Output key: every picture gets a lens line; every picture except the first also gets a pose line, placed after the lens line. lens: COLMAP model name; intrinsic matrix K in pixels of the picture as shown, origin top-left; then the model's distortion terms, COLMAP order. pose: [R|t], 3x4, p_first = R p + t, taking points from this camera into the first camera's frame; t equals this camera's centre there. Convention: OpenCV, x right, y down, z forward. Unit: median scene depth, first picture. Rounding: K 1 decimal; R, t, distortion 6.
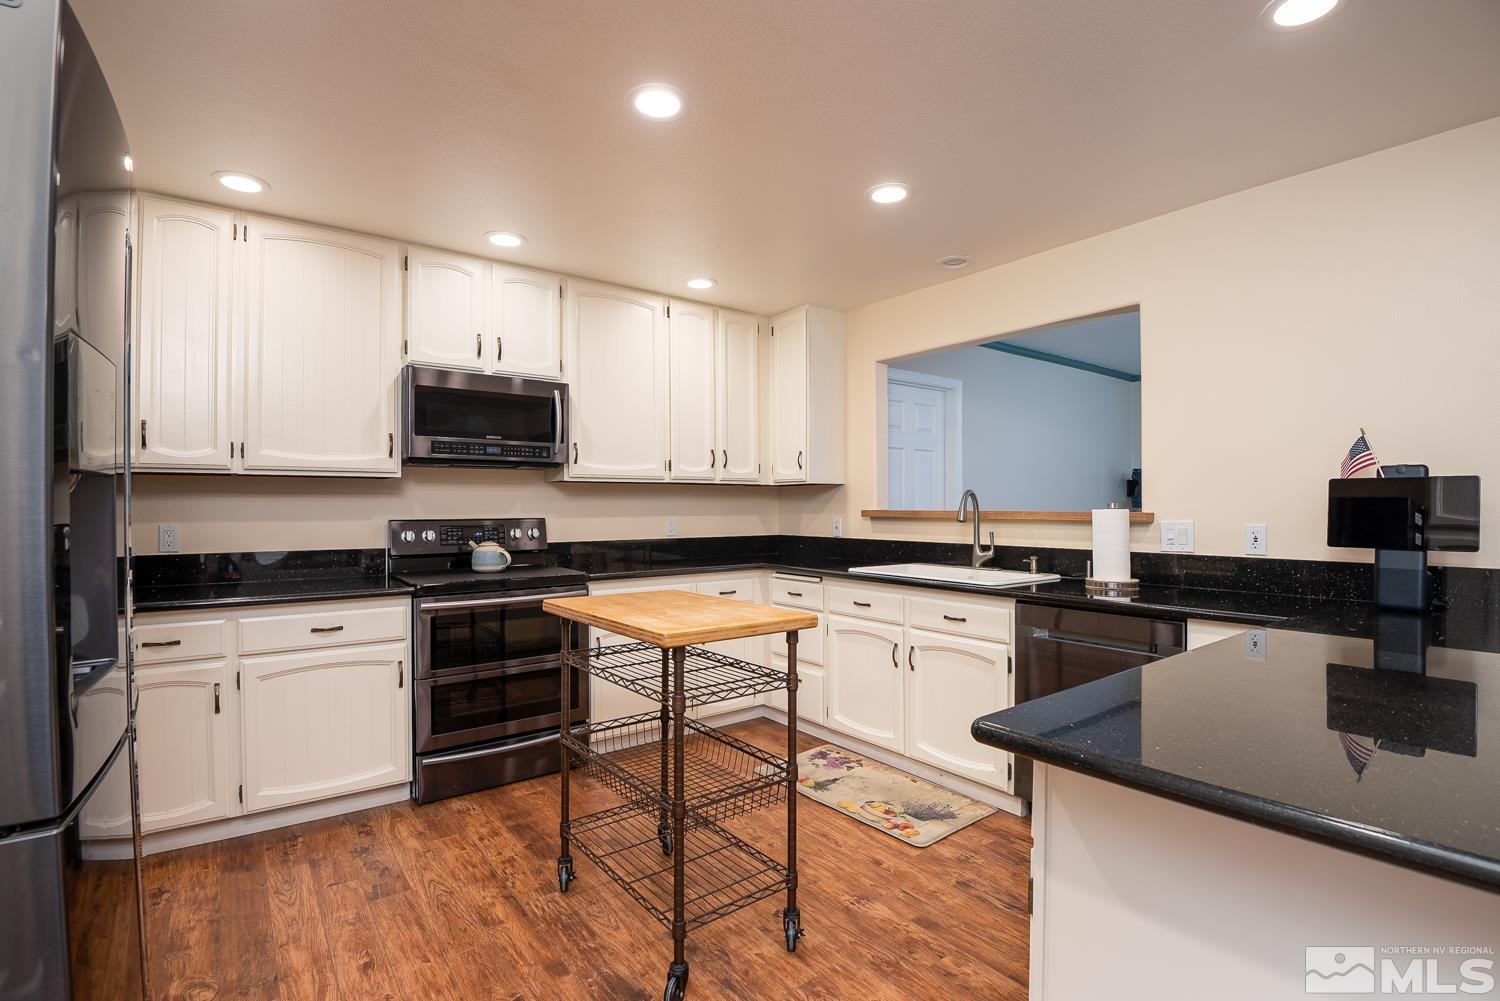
lens RADIAL K [[696.3, 0, 751.8], [0, 696.3, 501.1], [0, 0, 1]] dist [0.001138, -0.028532]
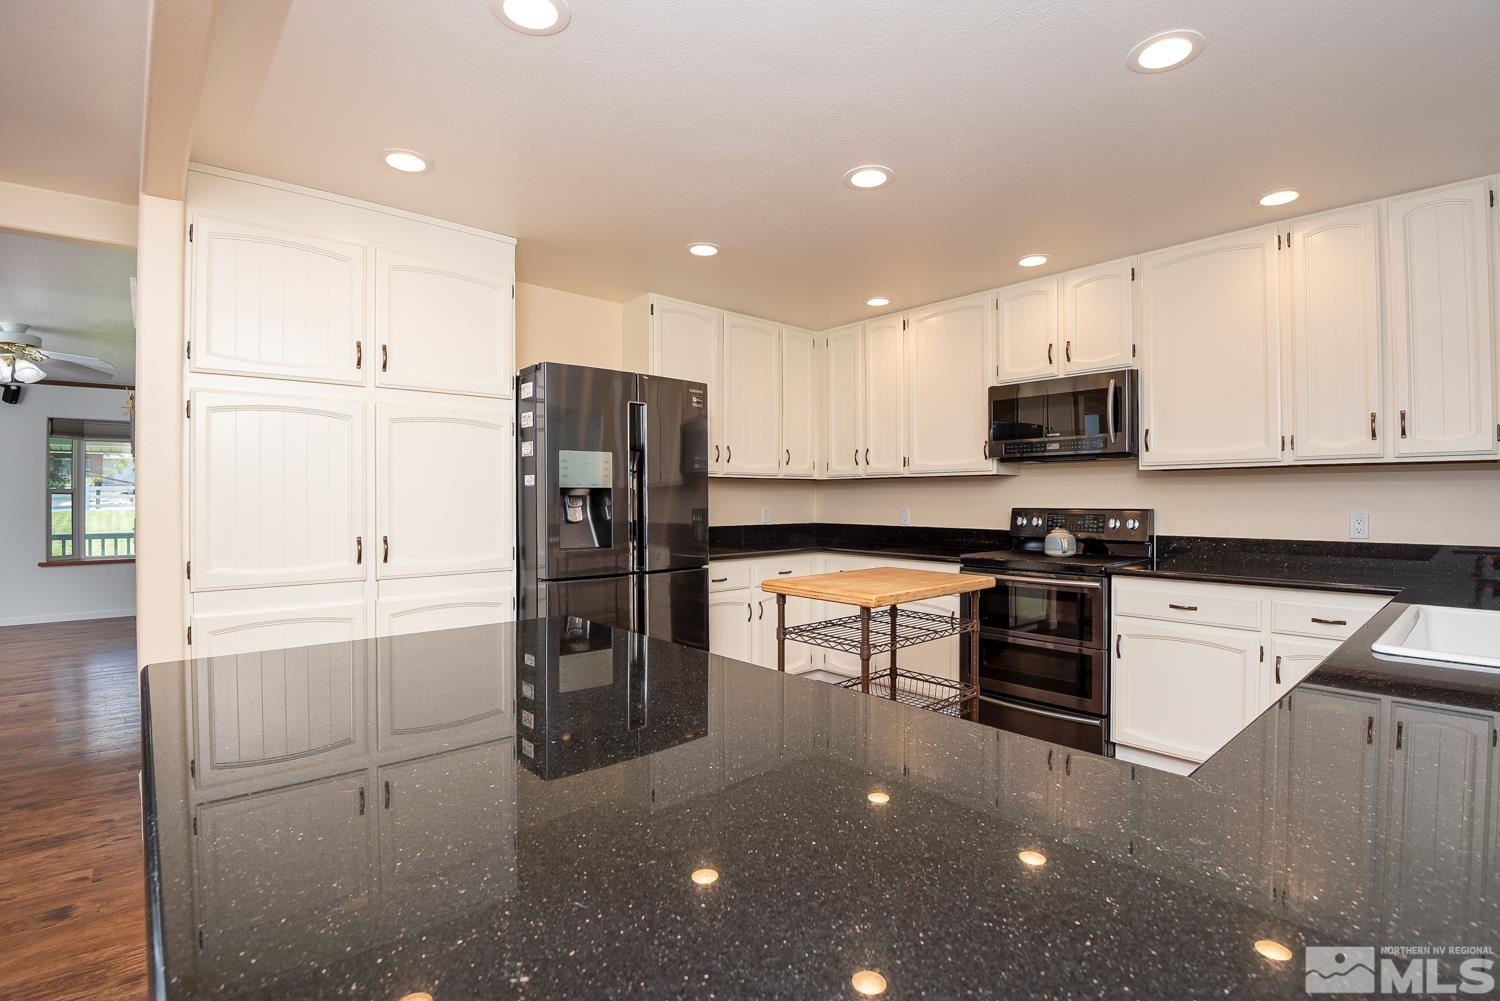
lens RADIAL K [[696.3, 0, 751.8], [0, 696.3, 501.1], [0, 0, 1]] dist [0.001138, -0.028532]
pose [[0.068338, 0.003409, -0.997656, 0.713301], [0.008713, 0.999954, 0.004014, 0.004856], [0.997624, -0.008967, 0.068305, 0.456399]]
